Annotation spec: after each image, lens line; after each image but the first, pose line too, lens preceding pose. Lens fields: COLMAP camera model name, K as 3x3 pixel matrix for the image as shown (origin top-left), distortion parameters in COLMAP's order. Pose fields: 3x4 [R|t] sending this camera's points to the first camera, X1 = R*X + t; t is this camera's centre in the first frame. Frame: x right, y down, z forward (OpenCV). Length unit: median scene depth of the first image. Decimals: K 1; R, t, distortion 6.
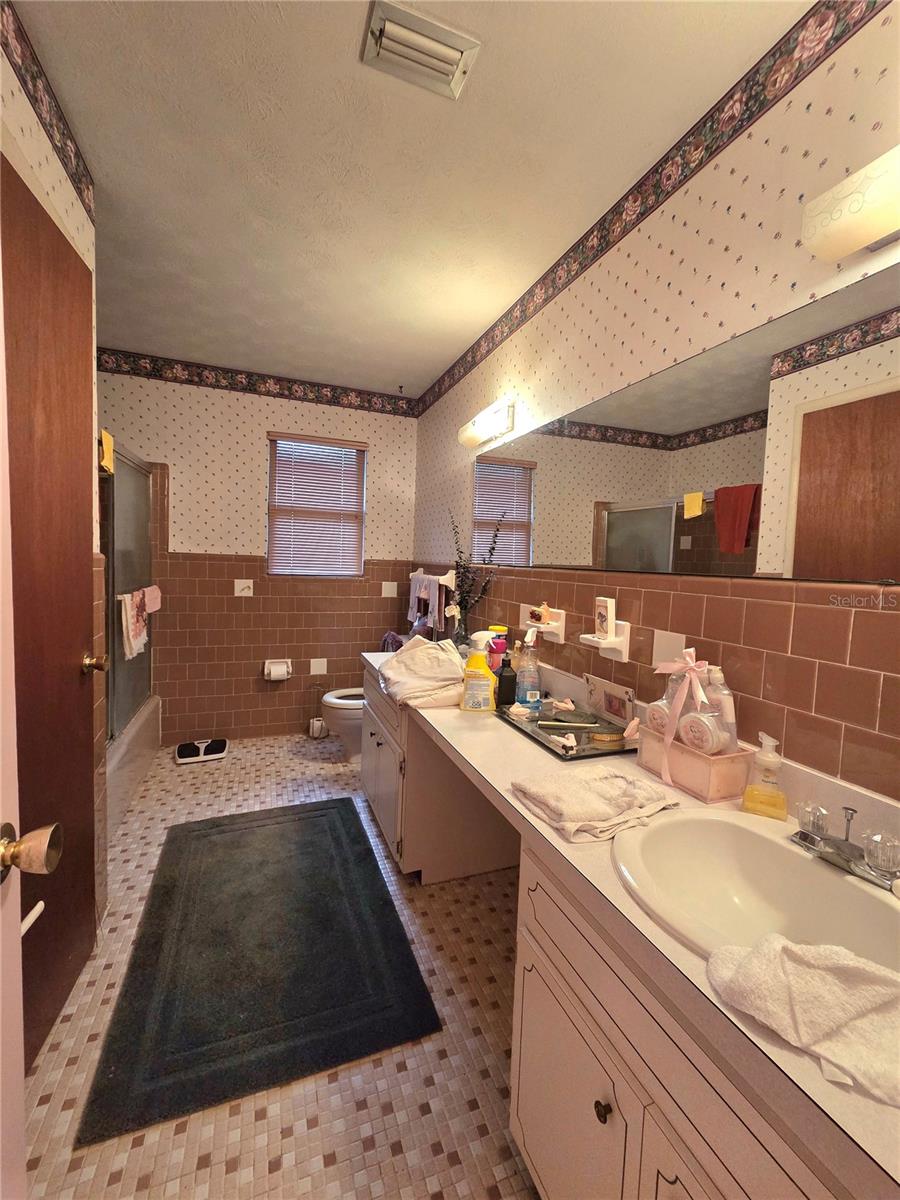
lens RADIAL K [[490.8, 0, 444.6], [0, 490.8, 595.6], [0, 0, 1]] dist [0.003818, -0.000023]
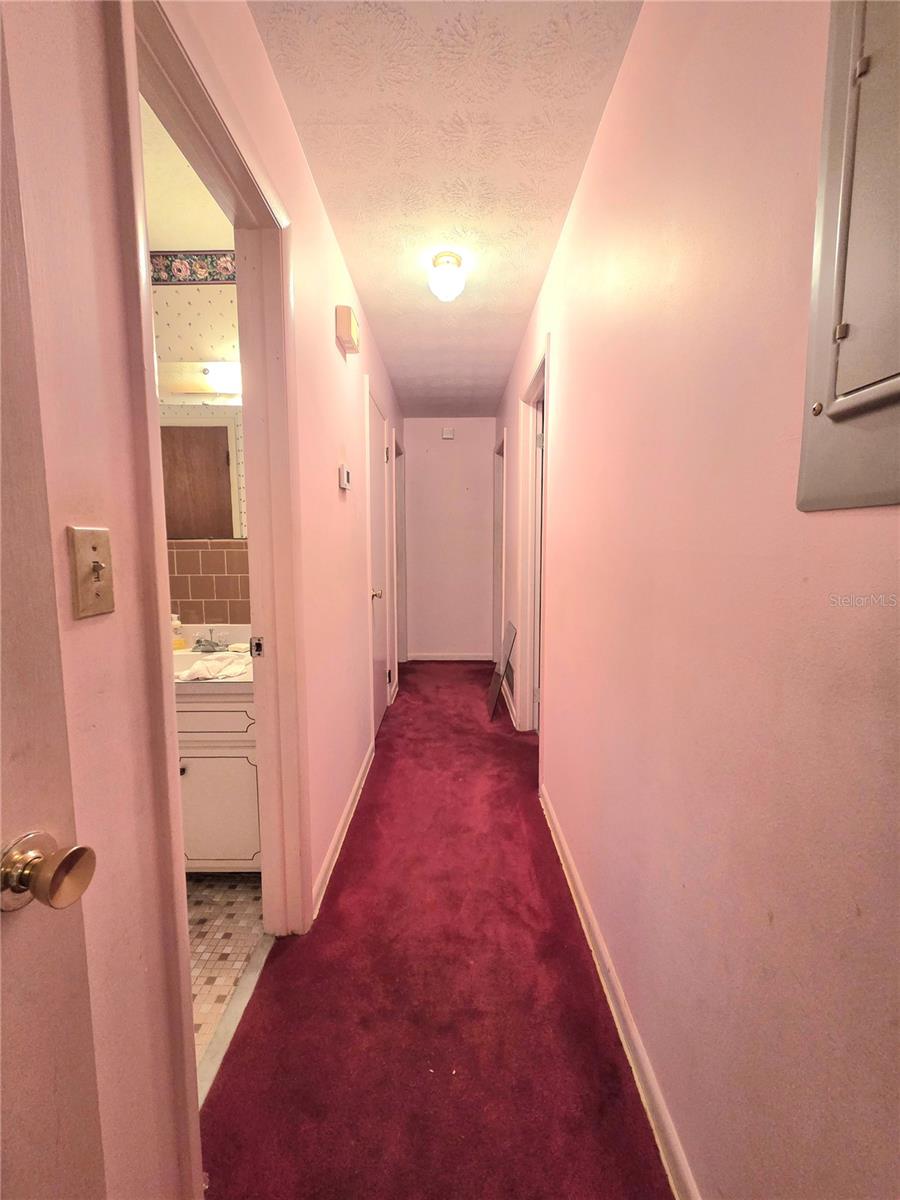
lens RADIAL K [[490.8, 0, 444.6], [0, 490.8, 595.6], [0, 0, 1]] dist [0.003818, -0.000023]
pose [[0.367591, -0.140969, 0.919241, -0.347050], [0.084573, 0.989416, 0.117911, 0.023448], [-0.926134, 0.034400, 0.375623, -0.358768]]
